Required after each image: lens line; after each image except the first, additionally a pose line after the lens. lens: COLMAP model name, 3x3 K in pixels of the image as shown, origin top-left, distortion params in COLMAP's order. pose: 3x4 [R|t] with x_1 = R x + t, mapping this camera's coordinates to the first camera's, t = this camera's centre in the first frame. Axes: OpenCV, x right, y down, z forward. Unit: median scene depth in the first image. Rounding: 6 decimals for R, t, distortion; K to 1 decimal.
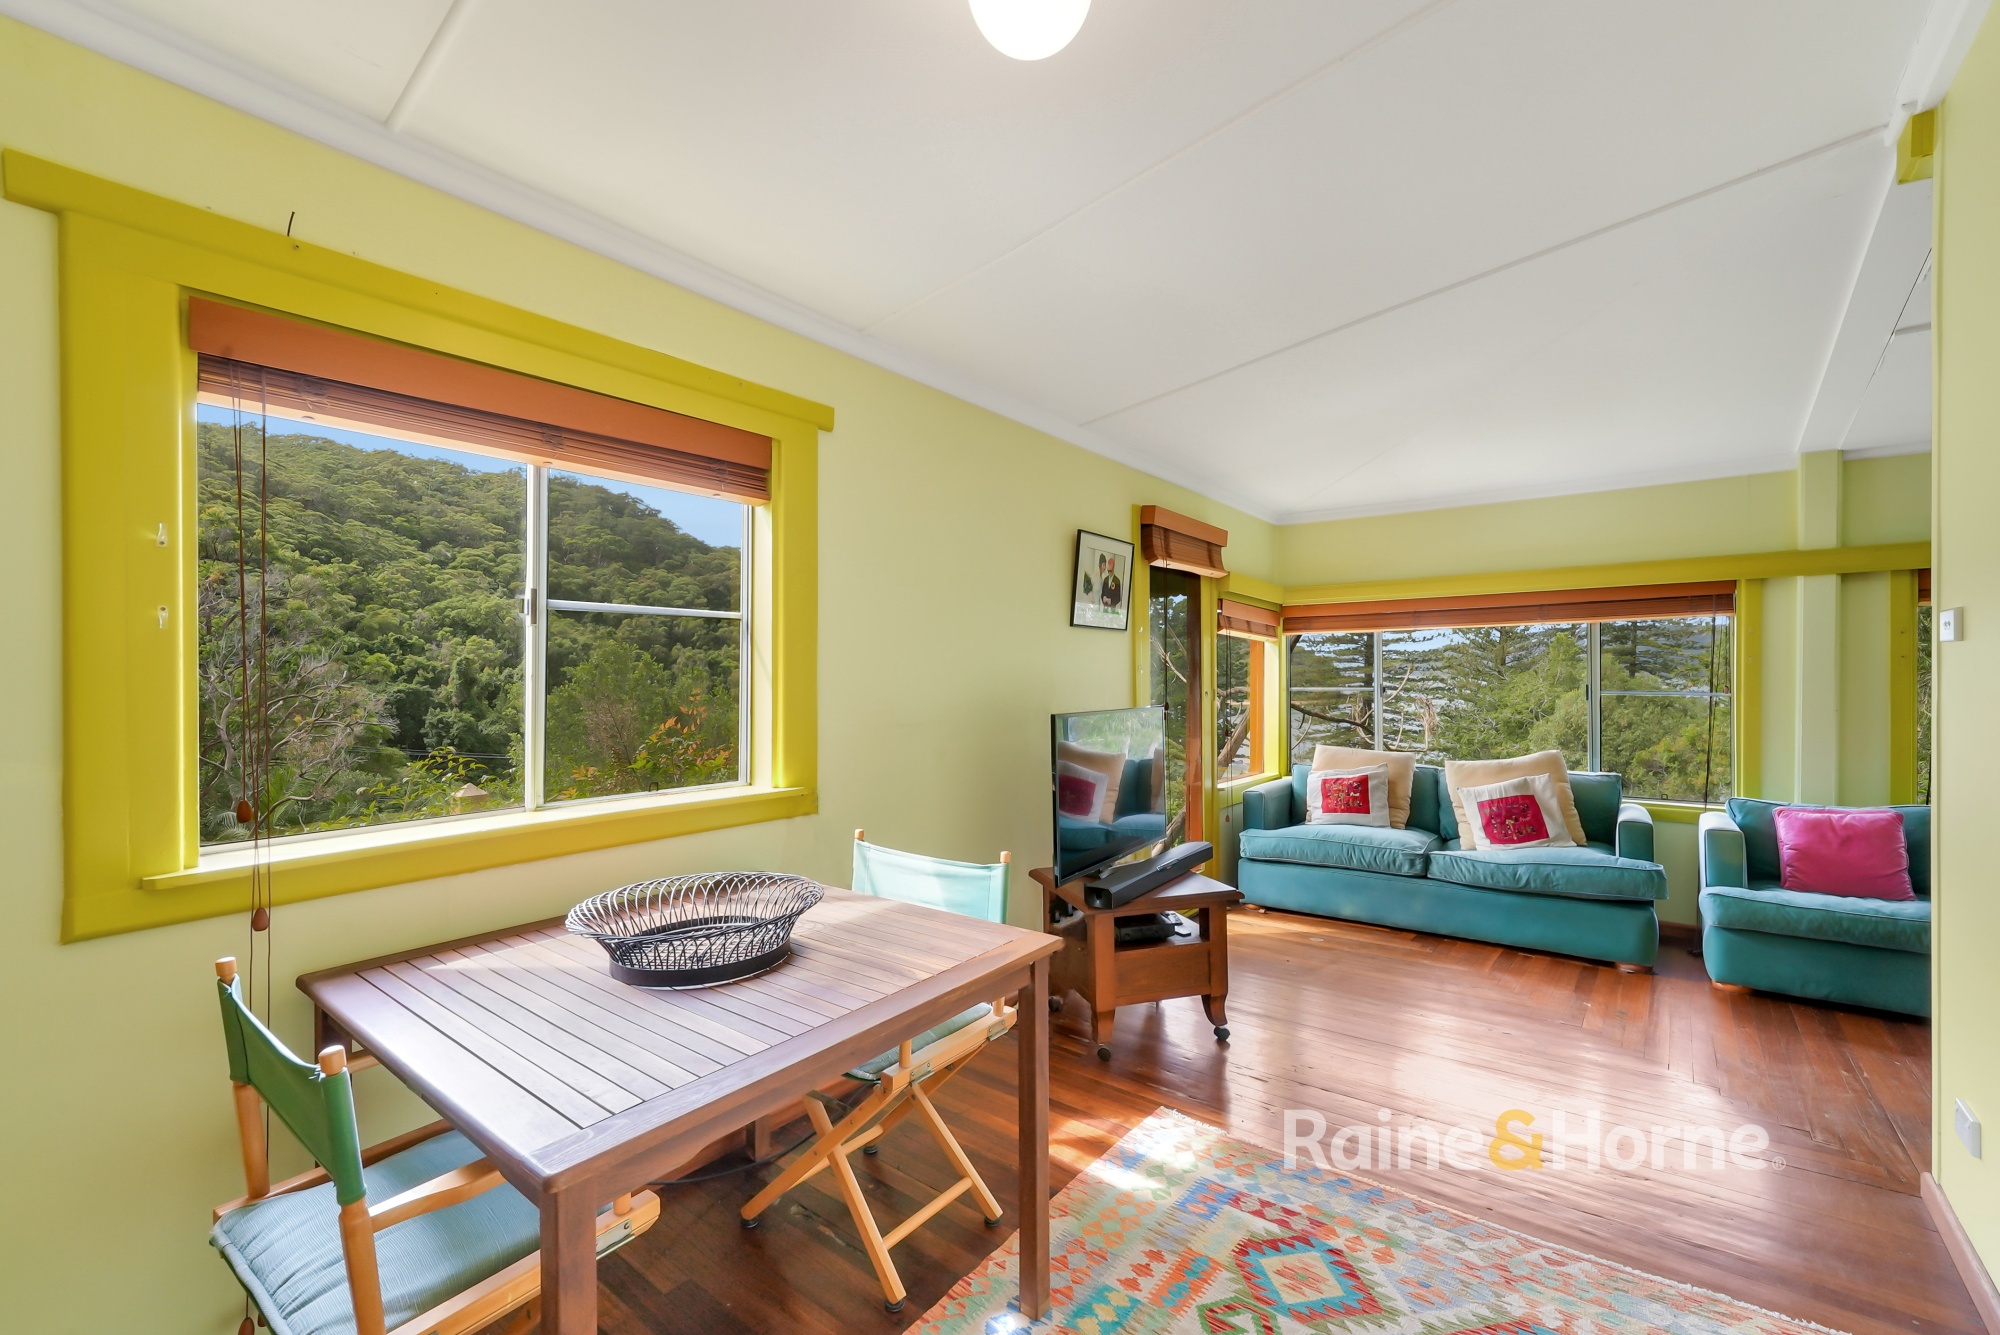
lens RADIAL K [[821.9, 0, 1001.2], [0, 821.9, 682.7], [0, 0, 1]] dist [0.003571, 0.000560]
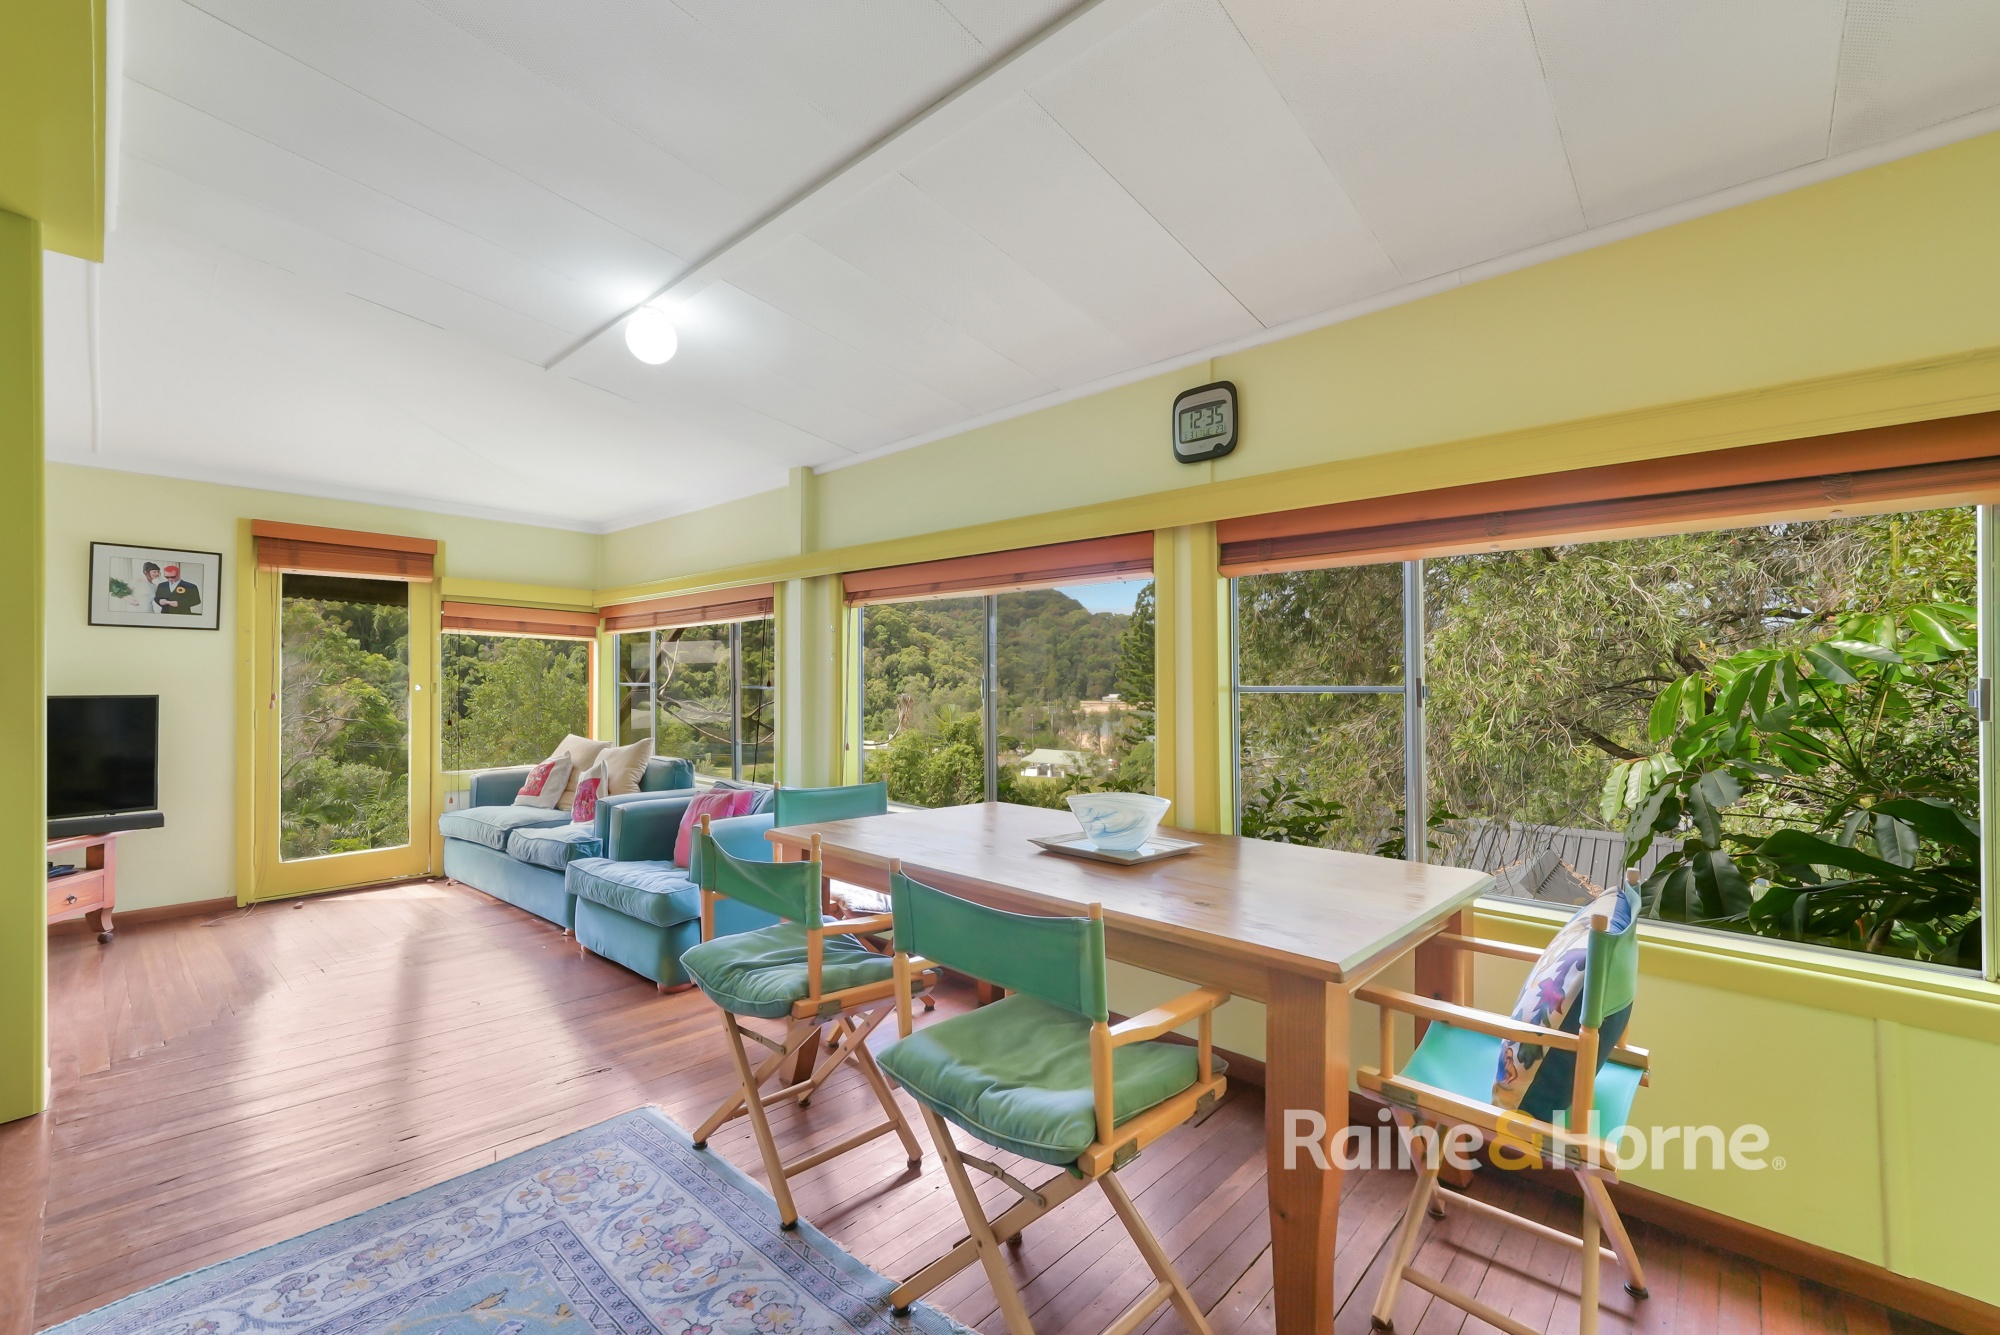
lens RADIAL K [[821.9, 0, 1008.2], [0, 821.9, 673.2], [0, 0, 1]] dist [0.003571, 0.000560]
pose [[0.998476, 0.004484, -0.054997, 1.245954], [-0.005259, 0.999889, -0.013952, 0.007271], [0.054928, 0.014220, 0.998389, -0.074891]]
